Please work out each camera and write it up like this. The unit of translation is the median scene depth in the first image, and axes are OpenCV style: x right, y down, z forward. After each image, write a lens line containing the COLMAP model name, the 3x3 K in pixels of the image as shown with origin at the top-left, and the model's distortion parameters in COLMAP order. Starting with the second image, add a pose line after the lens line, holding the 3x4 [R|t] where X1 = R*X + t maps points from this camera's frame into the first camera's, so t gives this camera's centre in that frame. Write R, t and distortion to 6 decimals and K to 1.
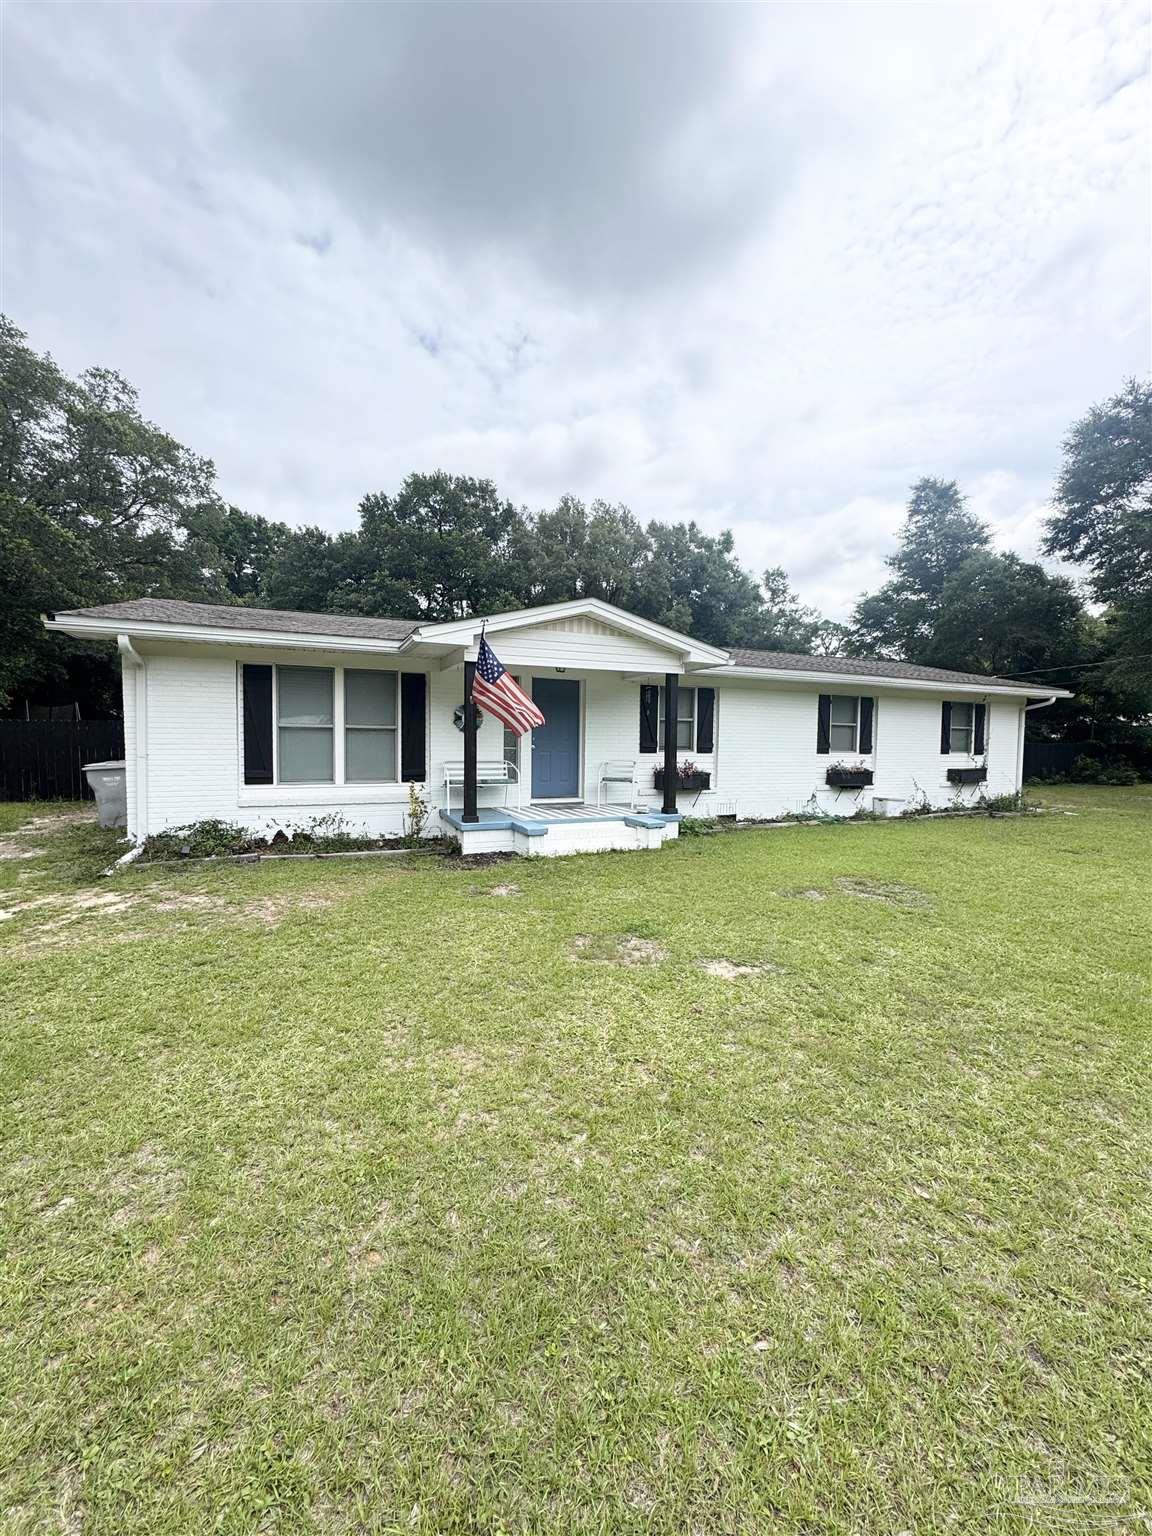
lens RADIAL K [[620.0, 0, 565.9], [0, 620.0, 757.3], [0, 0, 1]] dist [-0.015814, -0.000152]
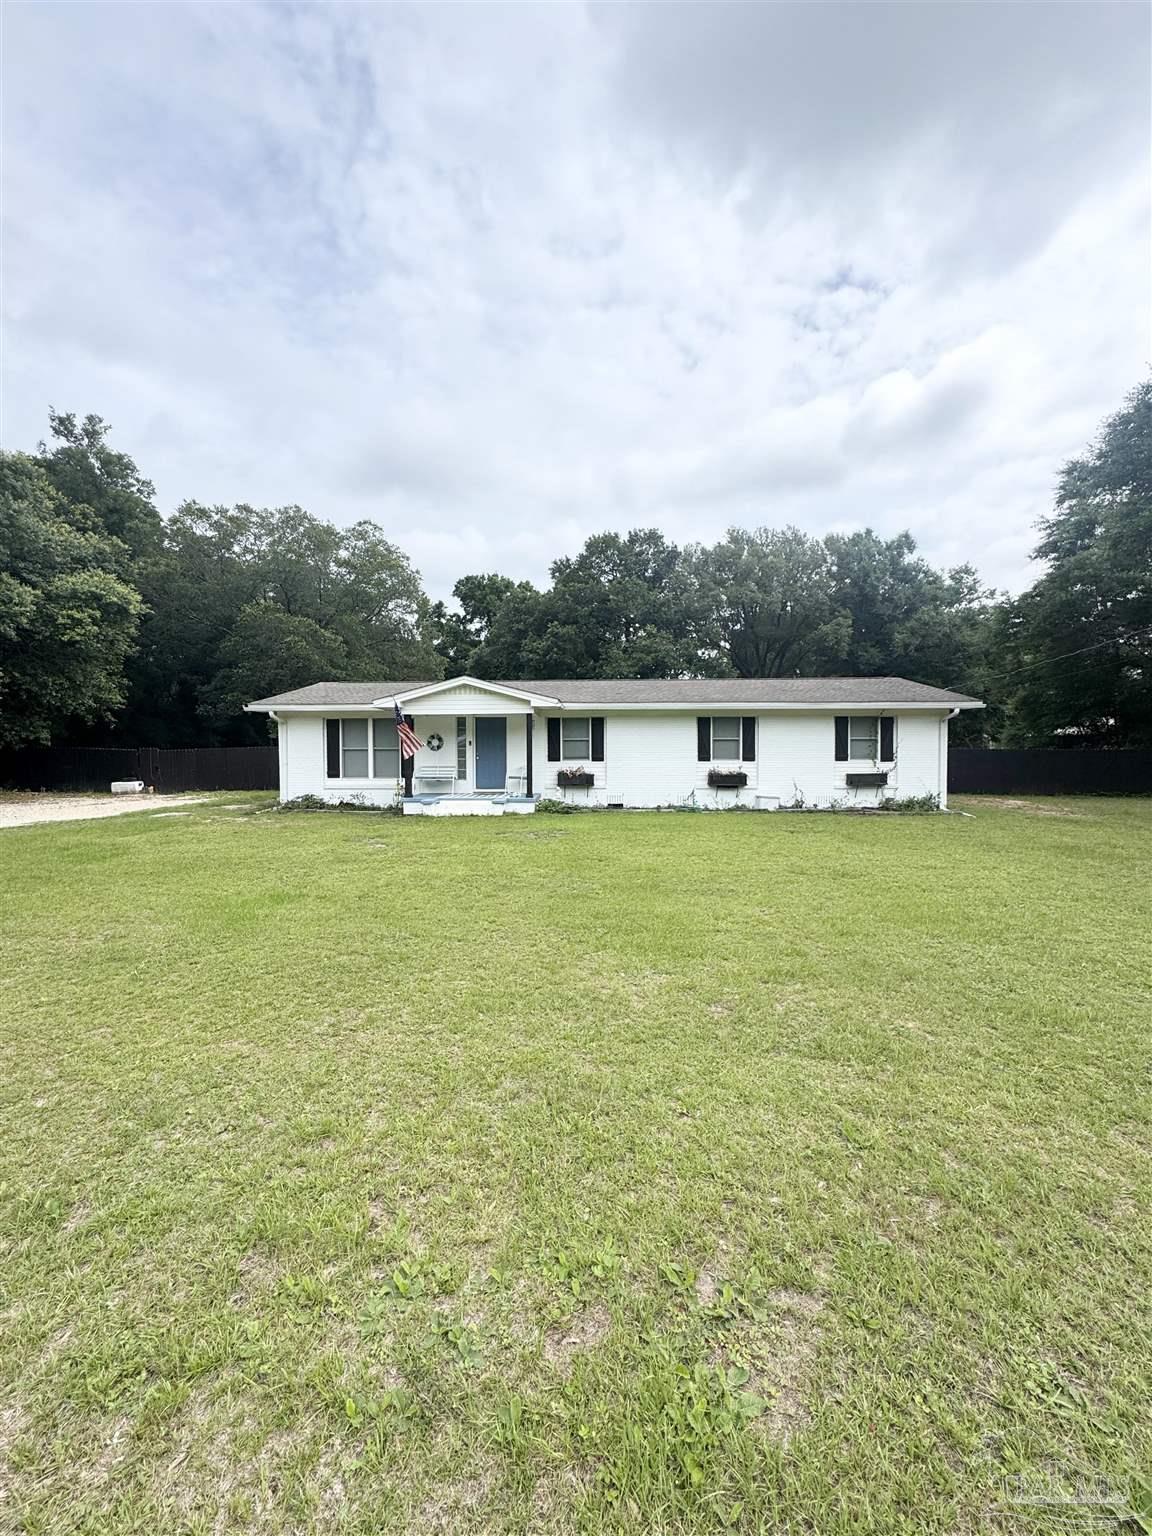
lens RADIAL K [[620.0, 0, 591.5], [0, 620.0, 774.6], [0, 0, 1]] dist [-0.015814, -0.000152]
pose [[0.897310, 0.004577, -0.441378, 0.794137], [0.001568, 0.999907, 0.013556, 0.004502], [0.441399, -0.012856, 0.897219, -0.311416]]
